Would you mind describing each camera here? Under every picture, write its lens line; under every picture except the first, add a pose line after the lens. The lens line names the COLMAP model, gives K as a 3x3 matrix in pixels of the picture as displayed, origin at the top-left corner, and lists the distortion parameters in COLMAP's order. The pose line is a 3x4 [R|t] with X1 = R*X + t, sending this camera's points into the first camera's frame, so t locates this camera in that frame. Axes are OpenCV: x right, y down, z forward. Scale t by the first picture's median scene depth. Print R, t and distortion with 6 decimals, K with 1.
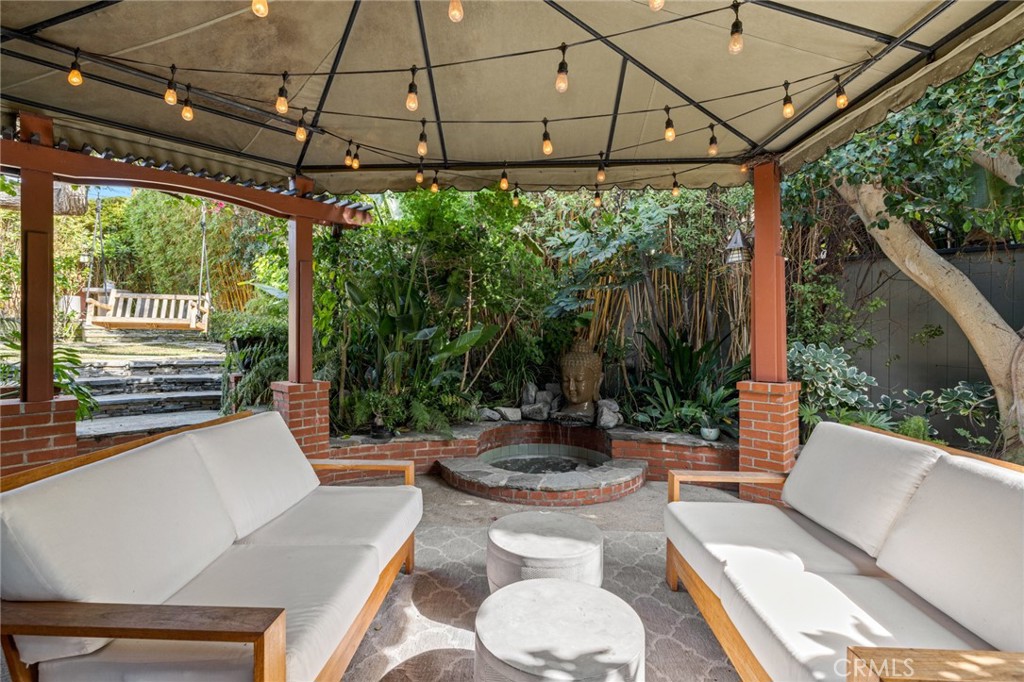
lens RADIAL K [[494.2, 0, 507.7], [0, 494.2, 340.1], [0, 0, 1]] dist [0.001849, 0.000494]
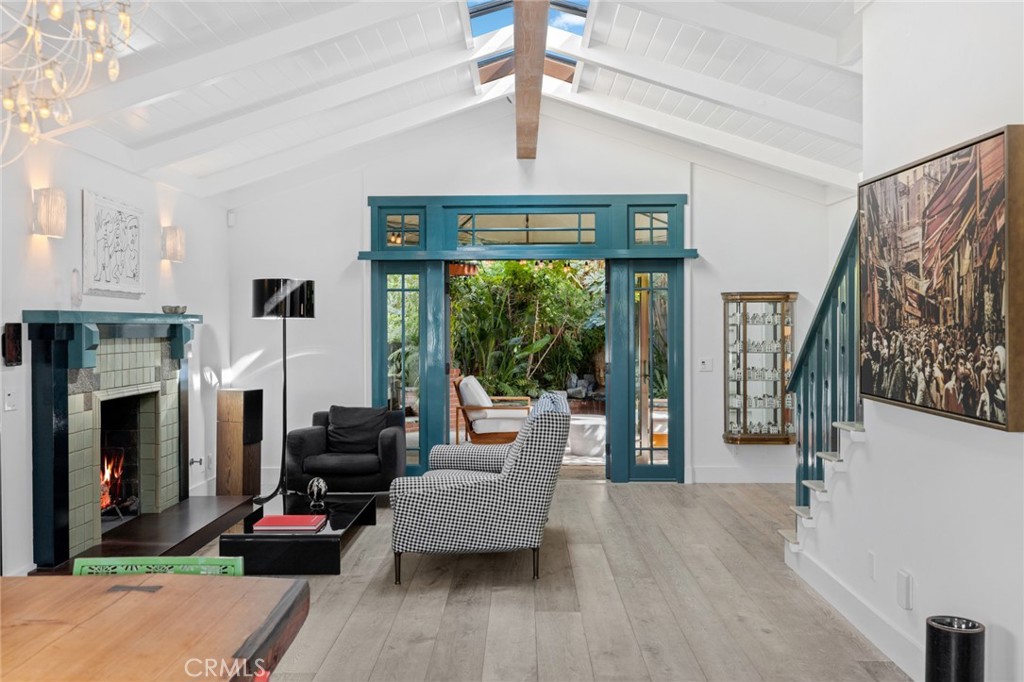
lens RADIAL K [[923.5, 0, 515.7], [0, 923.5, 327.6], [0, 0, 1]] dist [0.005211, 0.008430]
pose [[0.999935, -0.002000, 0.011257, -0.163841], [0.002082, 0.999971, -0.007289, -0.029777], [-0.011242, 0.007312, 0.999910, -1.827077]]
